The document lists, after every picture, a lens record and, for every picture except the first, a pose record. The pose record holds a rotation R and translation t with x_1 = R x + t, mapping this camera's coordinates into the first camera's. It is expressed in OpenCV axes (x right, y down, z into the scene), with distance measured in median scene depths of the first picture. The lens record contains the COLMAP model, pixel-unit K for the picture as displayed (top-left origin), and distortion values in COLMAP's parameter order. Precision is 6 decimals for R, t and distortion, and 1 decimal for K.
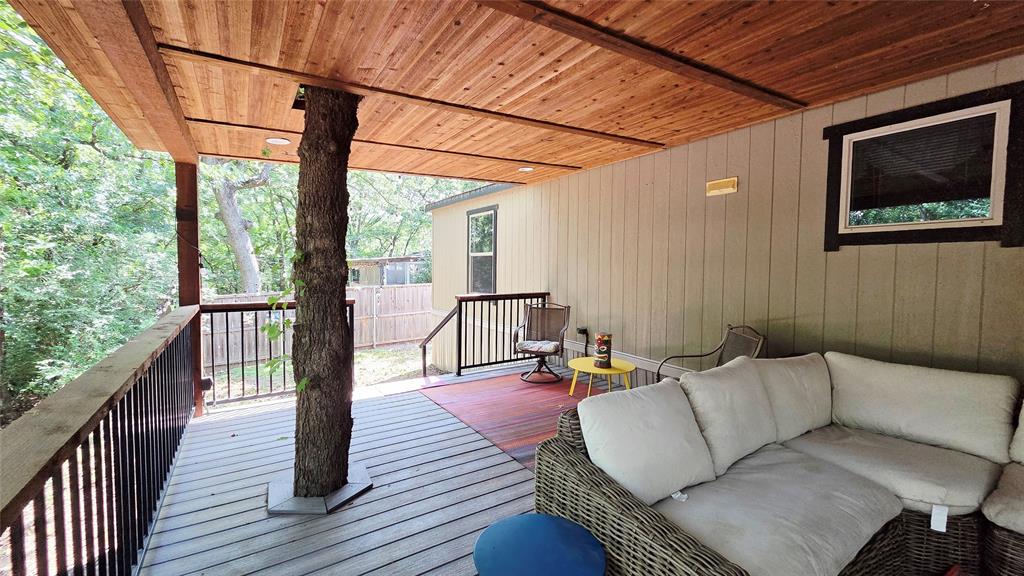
lens RADIAL K [[418.8, 0, 510.3], [0, 418.8, 286.2], [0, 0, 1]] dist [-0.000783, -0.000284]
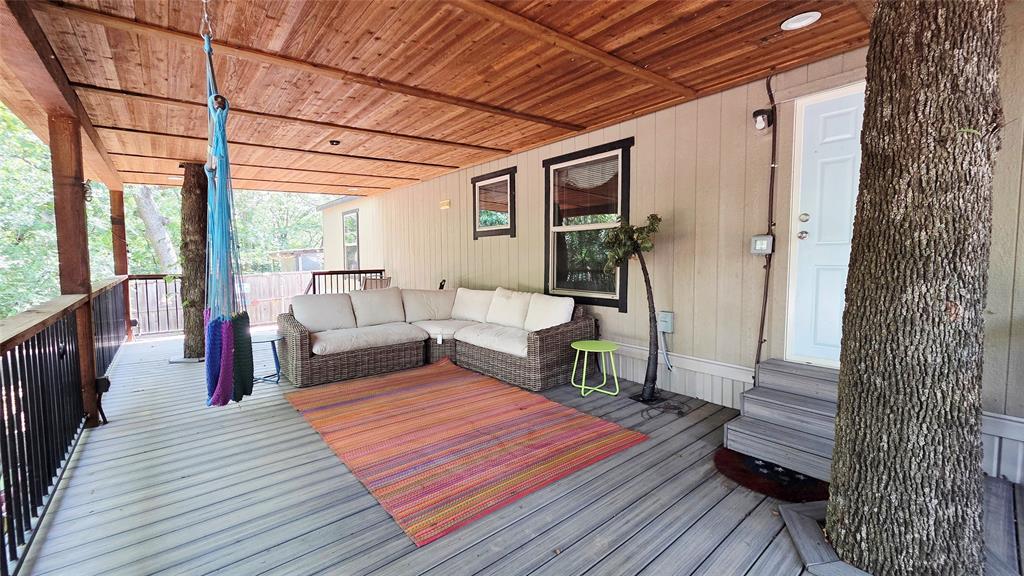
lens RADIAL K [[418.8, 0, 513.5], [0, 418.8, 284.1], [0, 0, 1]] dist [-0.000783, -0.000284]
pose [[0.992210, -0.019962, 0.122970, 0.428233], [0.018147, 0.999709, 0.015865, 0.060740], [-0.123251, -0.013510, 0.992284, -0.626340]]
